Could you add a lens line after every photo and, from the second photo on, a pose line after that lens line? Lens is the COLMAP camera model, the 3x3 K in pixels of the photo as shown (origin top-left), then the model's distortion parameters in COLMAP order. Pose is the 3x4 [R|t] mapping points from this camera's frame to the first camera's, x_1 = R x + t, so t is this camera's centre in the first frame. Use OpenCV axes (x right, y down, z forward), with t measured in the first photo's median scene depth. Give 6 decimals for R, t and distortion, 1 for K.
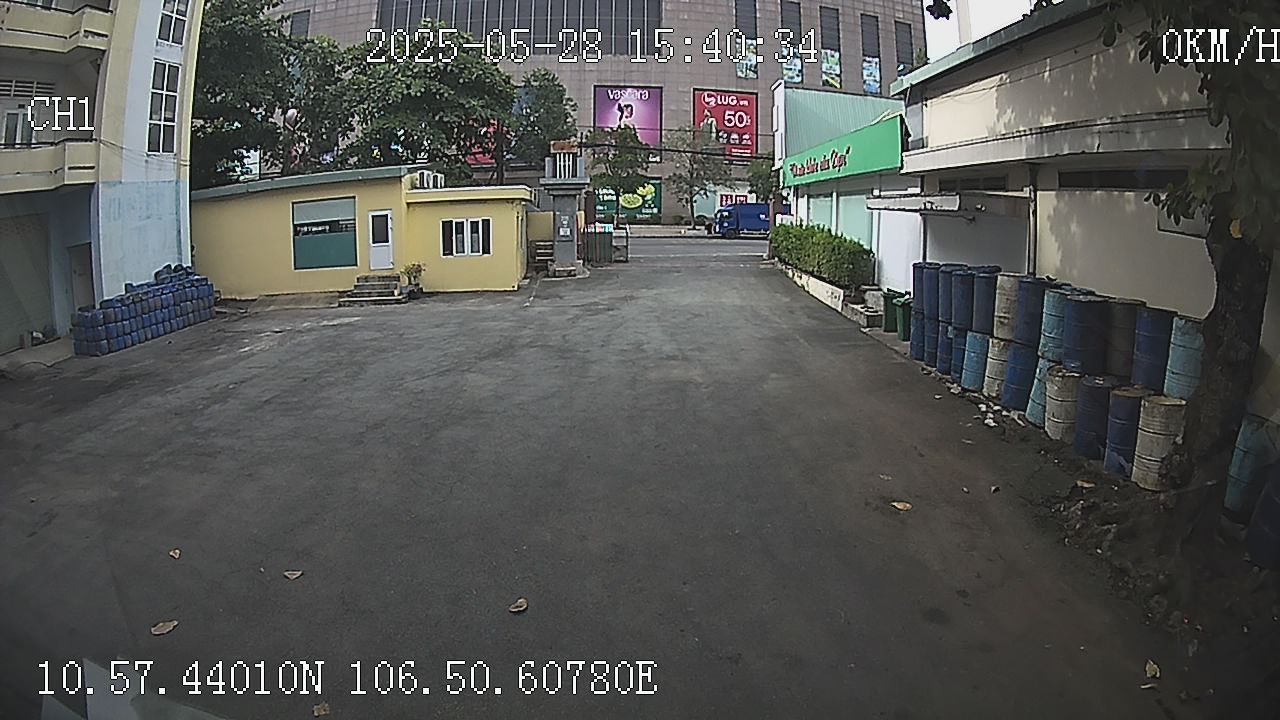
lens RADIAL K [[802.8, 0, 635.8], [0, 802.8, 333.8], [0, 0, 1]] dist [-0.470563, 0.188959]
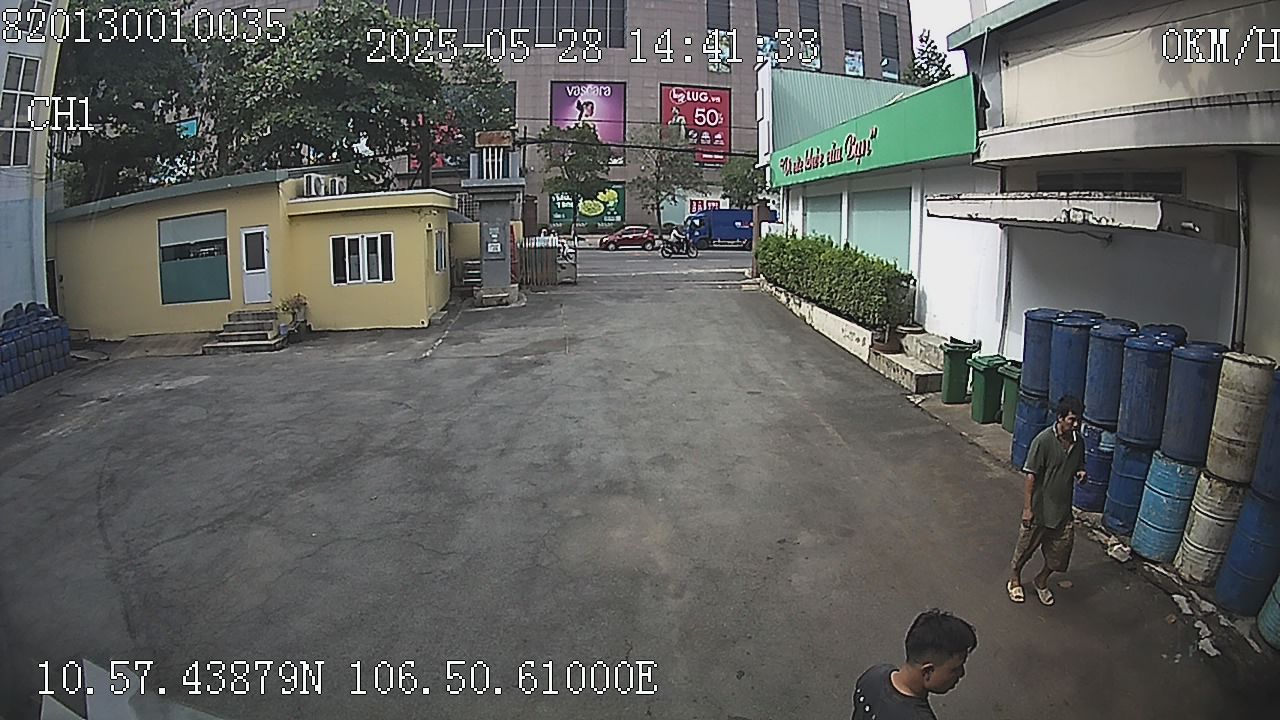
lens RADIAL K [[802.8, 0, 635.8], [0, 802.8, 333.8], [0, 0, 1]] dist [-0.470563, 0.188959]
pose [[0.999207, -0.009079, 0.038772, 0.018641], [0.009441, 0.999913, -0.009171, -0.034588], [-0.038686, 0.009530, 0.999206, 0.215115]]
